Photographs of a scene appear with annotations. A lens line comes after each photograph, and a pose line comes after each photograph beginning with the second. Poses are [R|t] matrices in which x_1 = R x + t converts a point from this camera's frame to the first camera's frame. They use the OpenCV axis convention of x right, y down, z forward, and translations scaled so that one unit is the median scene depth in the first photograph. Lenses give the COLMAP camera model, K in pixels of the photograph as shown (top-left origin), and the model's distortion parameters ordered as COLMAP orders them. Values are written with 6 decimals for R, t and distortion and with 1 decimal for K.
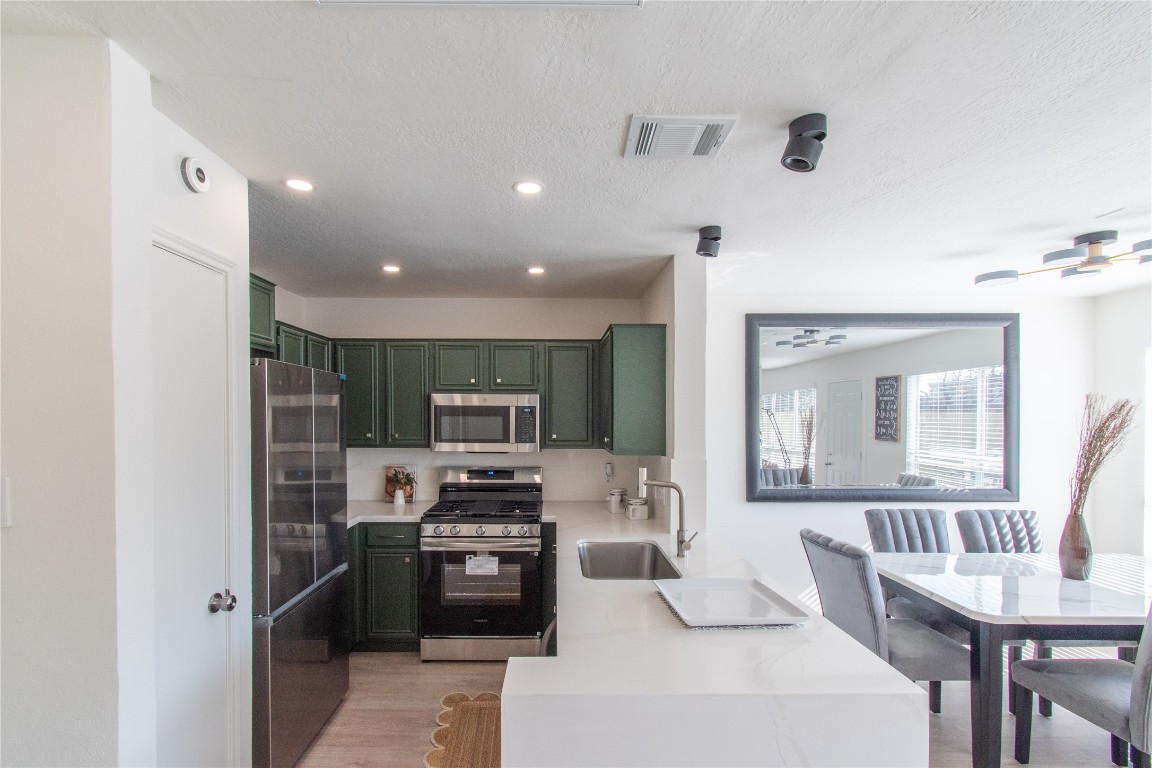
lens RADIAL K [[523.3, 0, 547.6], [0, 523.3, 424.4], [0, 0, 1]] dist [0.001043, 0.000233]
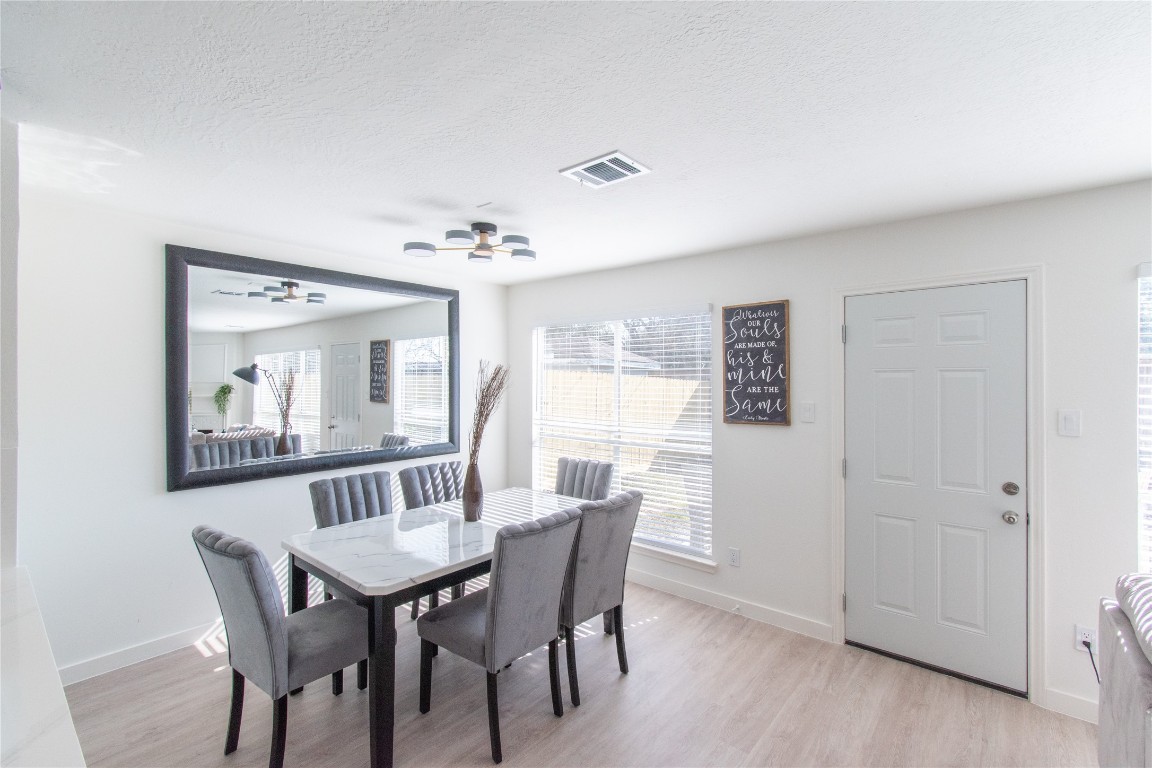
lens RADIAL K [[508.5, 0, 582.1], [0, 508.5, 382.6], [0, 0, 1]] dist [0.001099, -0.000229]
pose [[0.635838, -0.007188, 0.771789, 0.221948], [0.013861, 0.999902, -0.002107, -0.000075], [-0.771698, 0.012037, 0.635875, 0.075689]]
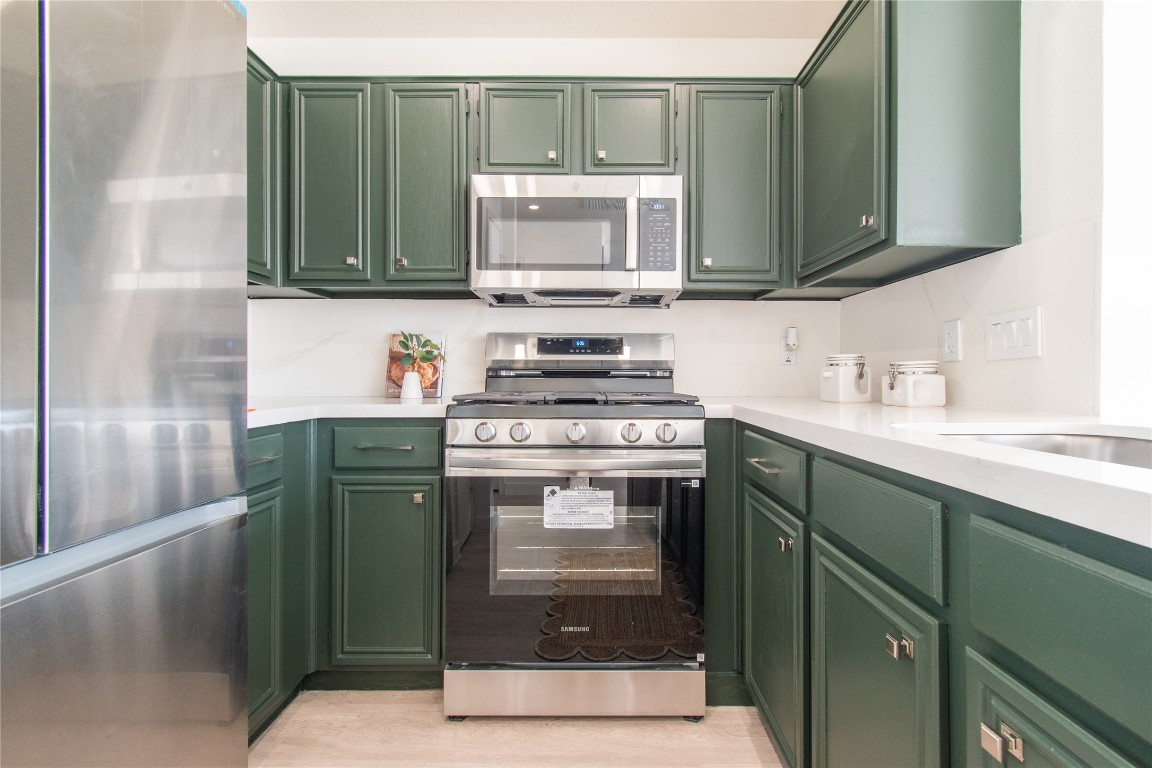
lens RADIAL K [[506.8, 0, 593.4], [0, 506.8, 378.5], [0, 0, 1]] dist [-0.000557, -0.000154]
pose [[0.999977, 0.000677, 0.006796, -0.113010], [-0.000597, 0.999930, -0.011804, 0.156751], [-0.006804, 0.011799, 0.999907, 0.540149]]
